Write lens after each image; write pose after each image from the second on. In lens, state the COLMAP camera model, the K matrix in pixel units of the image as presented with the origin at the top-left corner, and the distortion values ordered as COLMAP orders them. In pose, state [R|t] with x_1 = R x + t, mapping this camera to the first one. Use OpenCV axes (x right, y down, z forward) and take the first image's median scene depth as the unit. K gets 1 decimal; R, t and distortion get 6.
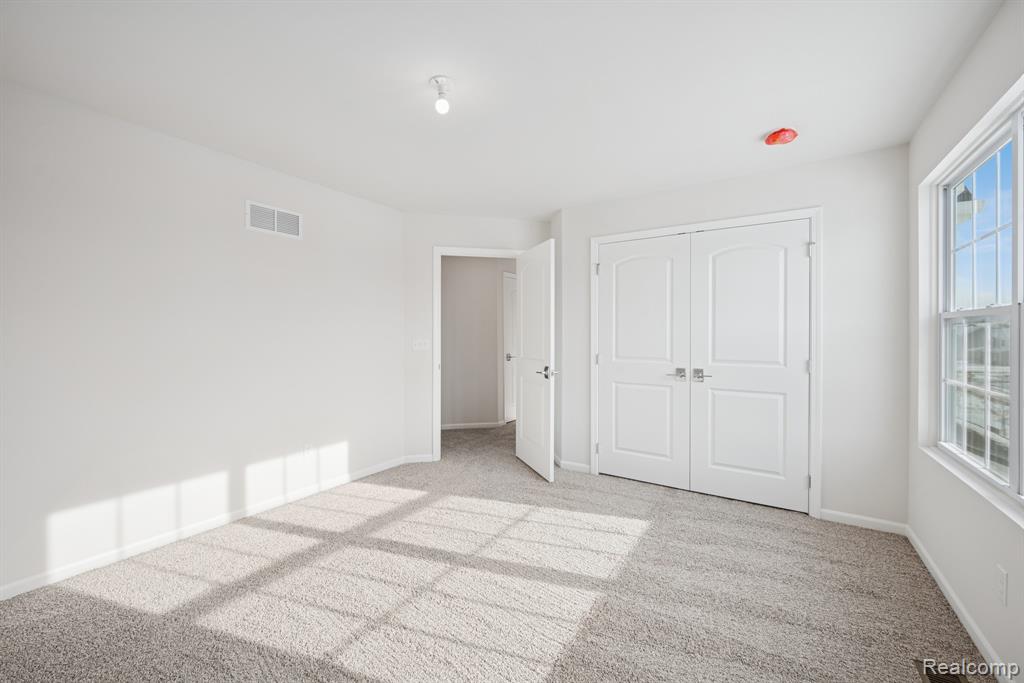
lens RADIAL K [[408.3, 0, 499.5], [0, 408.3, 335.0], [0, 0, 1]] dist [-0.000236, 0.000325]
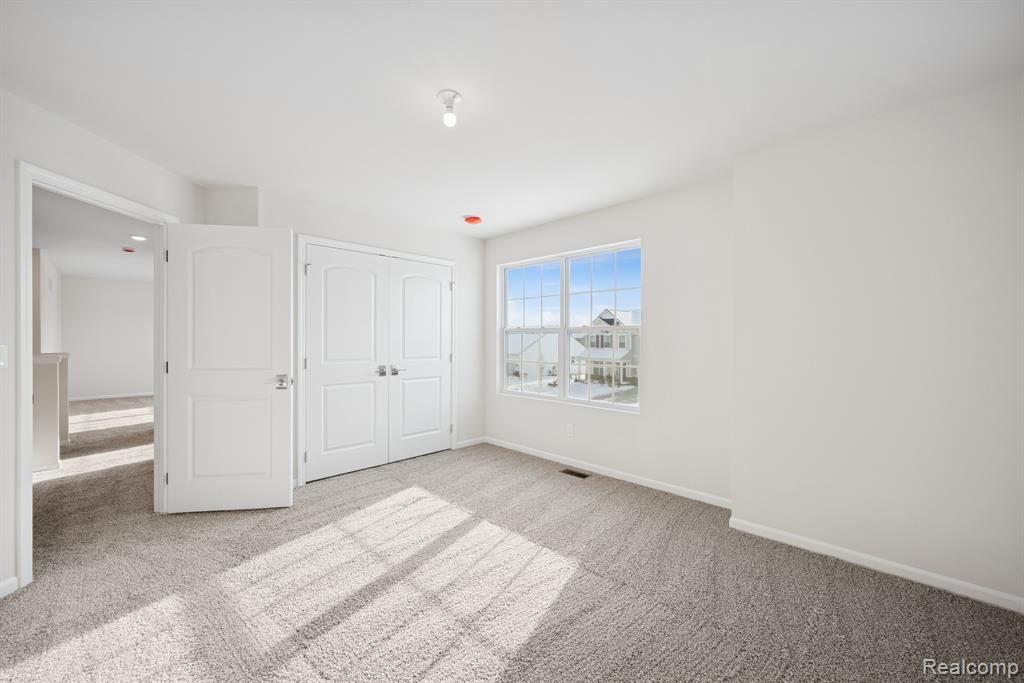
lens RADIAL K [[408.3, 0, 515.8], [0, 408.3, 336.5], [0, 0, 1]] dist [-0.000236, 0.000325]
pose [[0.185203, 0.006402, 0.982679, -0.760150], [-0.001057, 0.999980, -0.006315, 0.001600], [-0.982700, 0.000131, 0.185206, 0.425444]]
